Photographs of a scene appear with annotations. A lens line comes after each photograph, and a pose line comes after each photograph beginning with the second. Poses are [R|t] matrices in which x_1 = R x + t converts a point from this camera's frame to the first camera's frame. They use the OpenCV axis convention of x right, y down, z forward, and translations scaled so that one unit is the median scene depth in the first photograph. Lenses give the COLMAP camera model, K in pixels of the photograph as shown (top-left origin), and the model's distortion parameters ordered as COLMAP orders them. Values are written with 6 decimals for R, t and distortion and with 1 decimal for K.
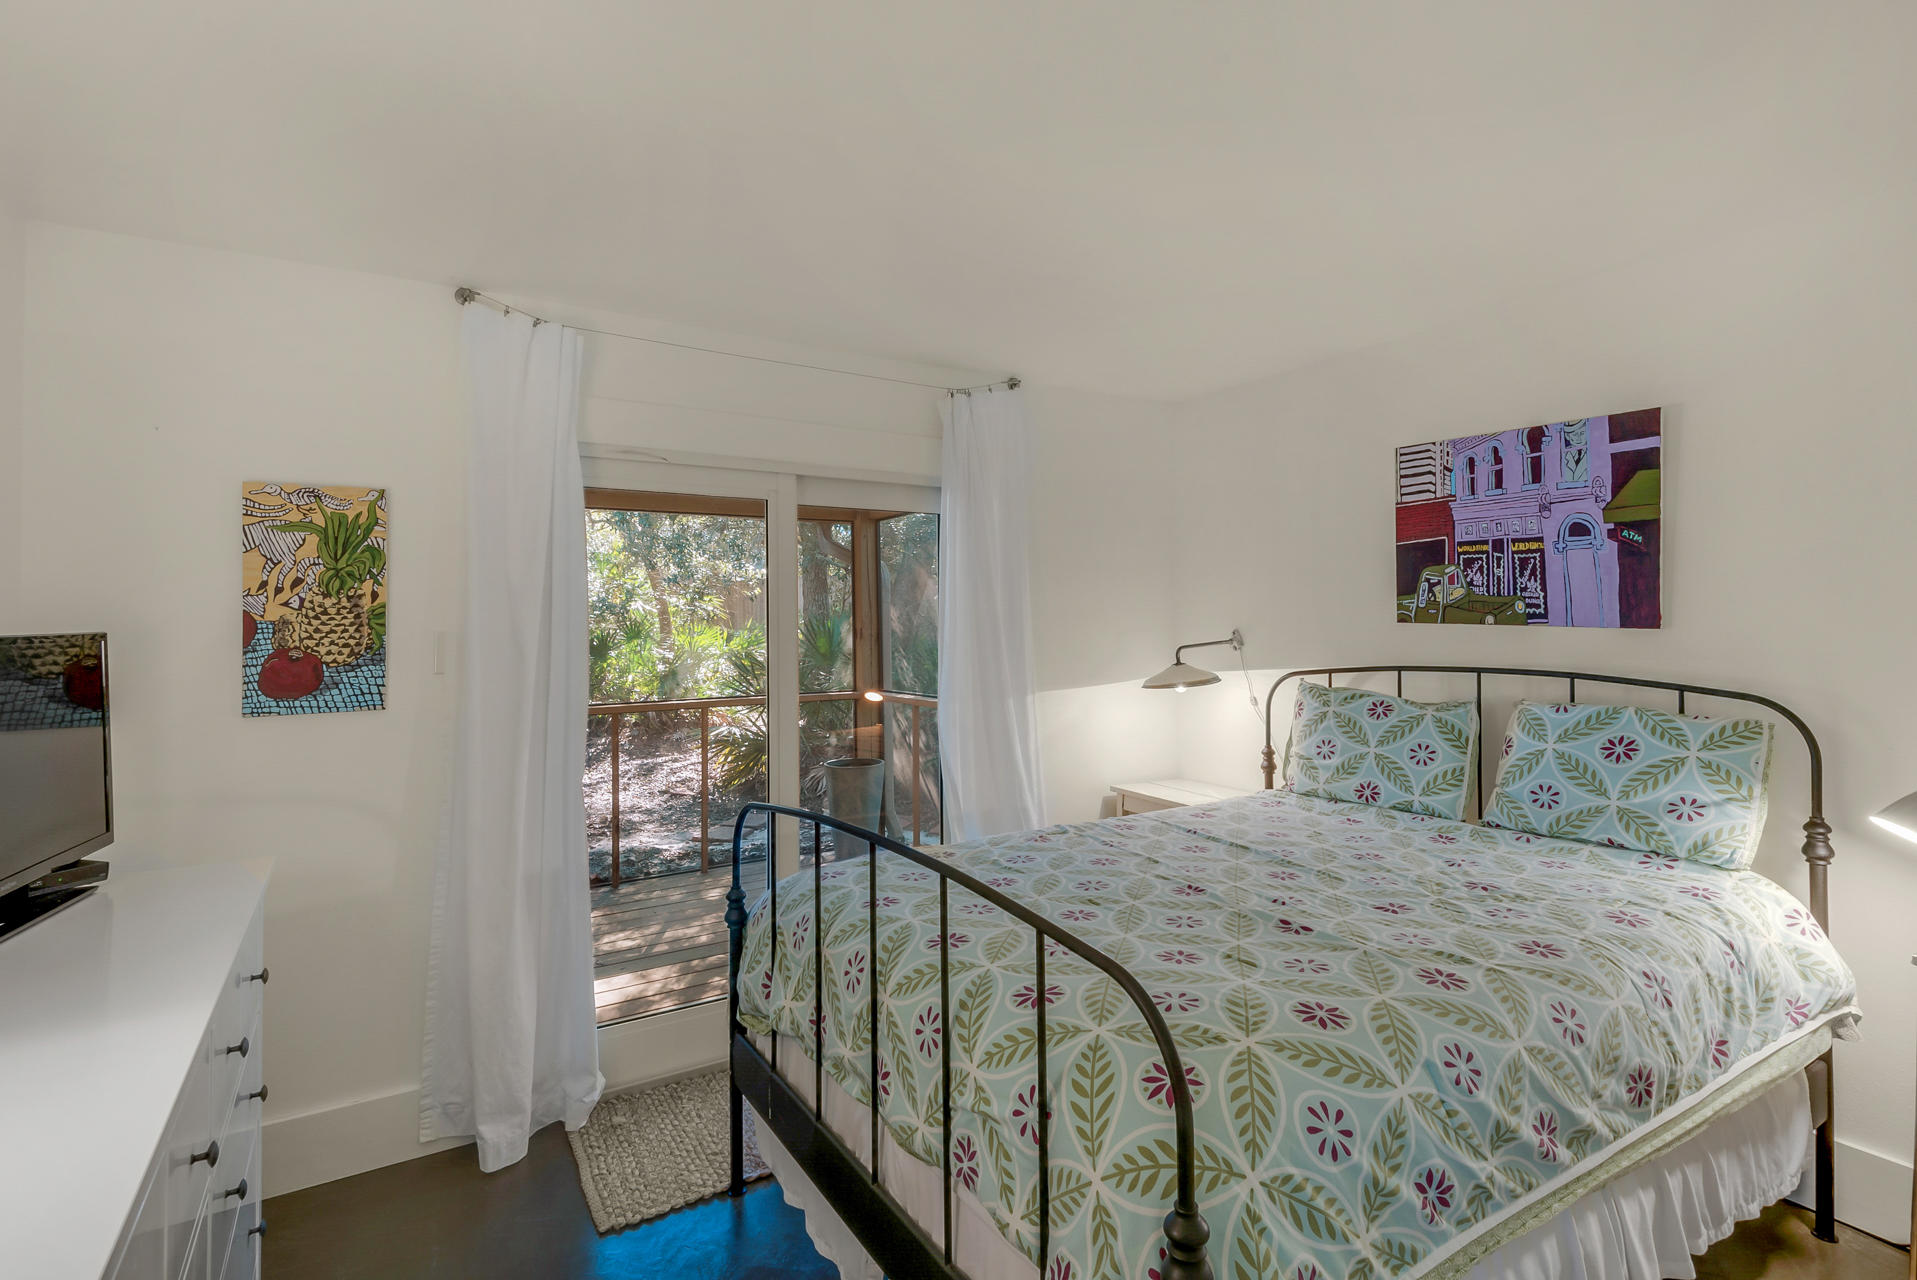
lens RADIAL K [[934.0, 0, 959.2], [0, 934.0, 608.8], [0, 0, 1]] dist [0.020345, -0.000655]
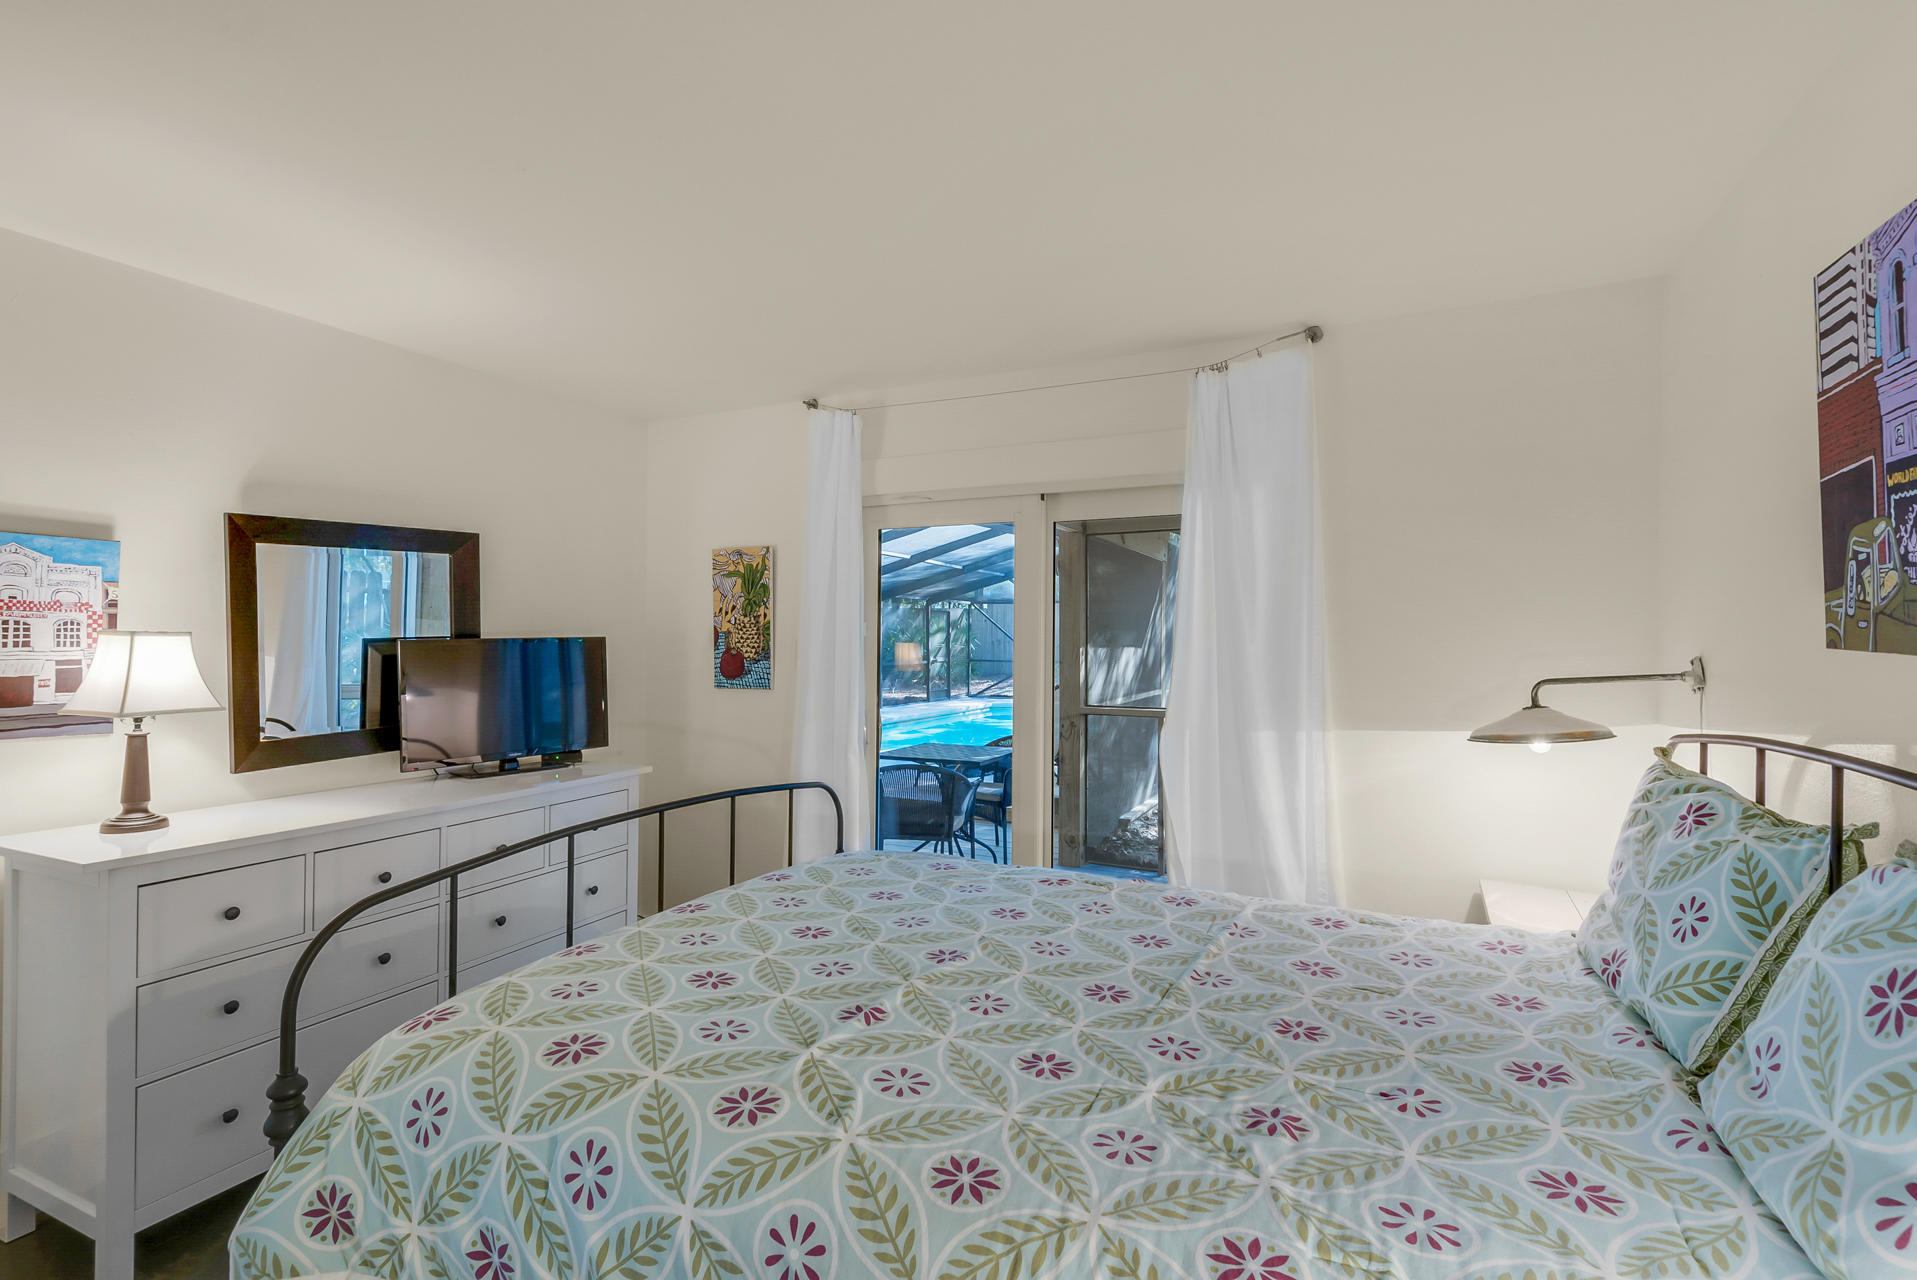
lens RADIAL K [[863.8, 0, 889.9], [0, 863.8, 636.6], [0, 0, 1]] dist [0.027240, -0.015085]
pose [[0.521944, 0.010375, -0.852917, 0.694582], [0.005429, 0.999865, 0.015485, -0.000432], [0.852962, -0.012712, 0.521817, 0.433855]]
